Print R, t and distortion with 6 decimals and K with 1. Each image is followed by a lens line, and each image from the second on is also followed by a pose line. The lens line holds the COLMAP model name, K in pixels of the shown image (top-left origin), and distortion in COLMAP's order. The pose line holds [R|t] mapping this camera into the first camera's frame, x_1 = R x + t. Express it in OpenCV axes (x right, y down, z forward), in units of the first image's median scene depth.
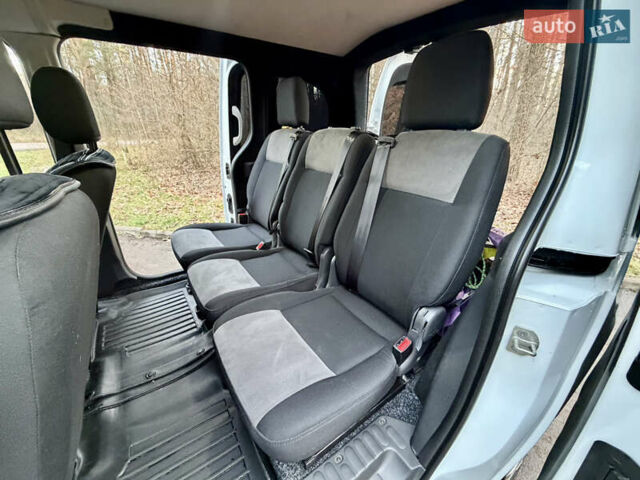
lens RADIAL K [[253.5, 0, 320.0], [0, 253.5, 240.0], [0, 0, 1]] dist [0.001494, 0.000383]
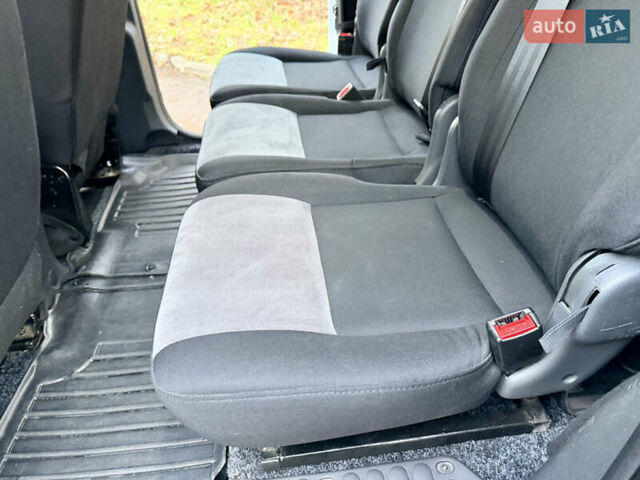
lens RADIAL K [[464.1, 0, 320.0], [0, 464.1, 240.0], [0, 0, 1]] dist [-0.002427, -0.000922]
pose [[0.874271, 0.229387, -0.427822, 0.210172], [-0.122036, 0.956865, 0.263661, 0.078543], [0.469848, -0.178301, 0.864553, 0.152354]]
